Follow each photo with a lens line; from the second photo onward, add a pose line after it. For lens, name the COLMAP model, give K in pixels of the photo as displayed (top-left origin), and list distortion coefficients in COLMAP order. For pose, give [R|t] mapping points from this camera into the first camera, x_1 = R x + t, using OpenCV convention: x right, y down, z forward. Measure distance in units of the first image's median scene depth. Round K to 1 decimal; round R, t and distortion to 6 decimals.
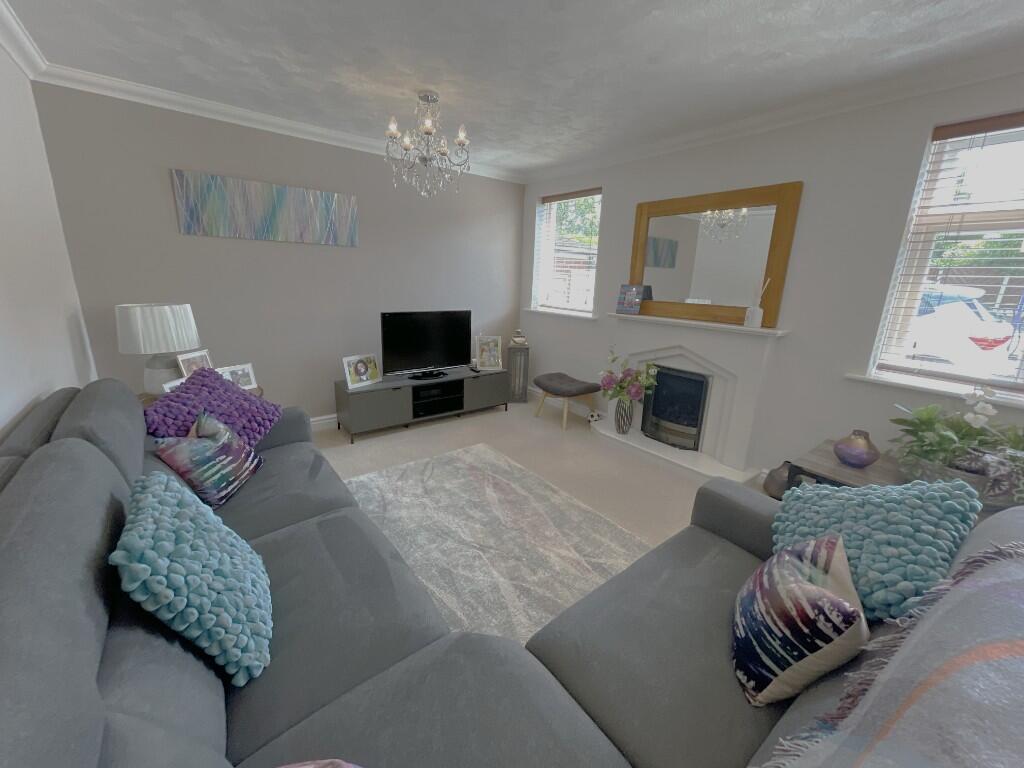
lens RADIAL K [[408.0, 0, 512.0], [0, 408.0, 384.0], [0, 0, 1]] dist [-0.003553, -0.000468]
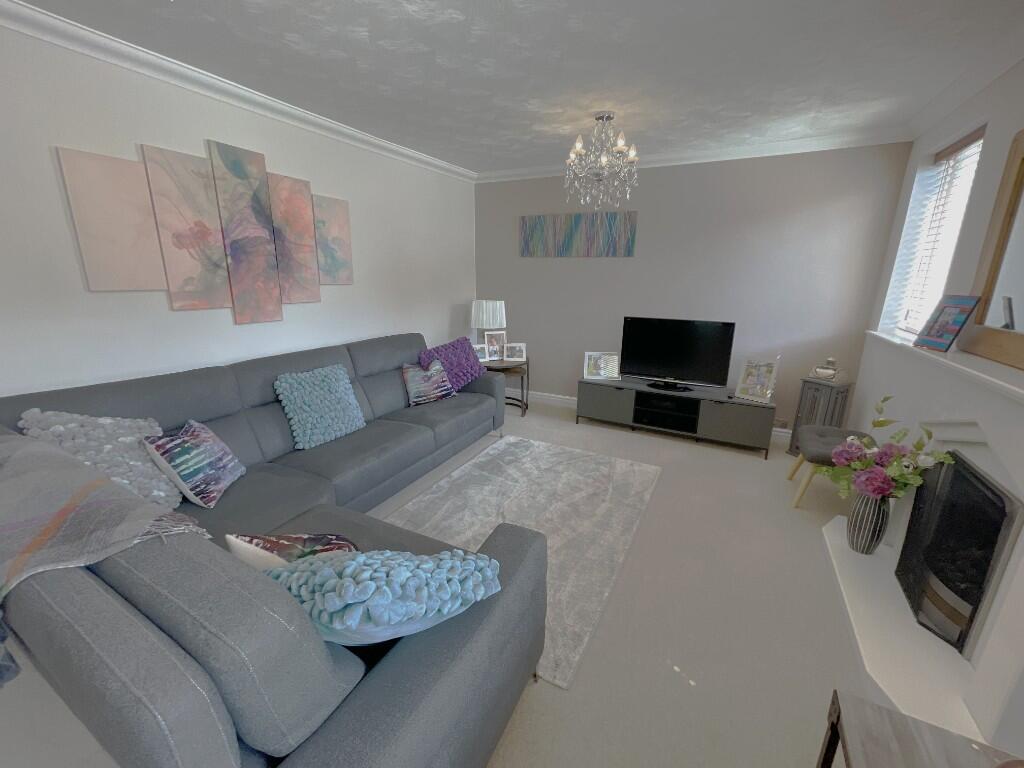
lens RADIAL K [[414.2, 0, 512.0], [0, 414.2, 384.0], [0, 0, 1]] dist [0.000511, -0.000109]
pose [[0.402203, 0.205224, -0.892253, 0.579516], [-0.232489, 0.965503, 0.117272, -0.062748], [0.885540, 0.160272, 0.436041, 0.291403]]
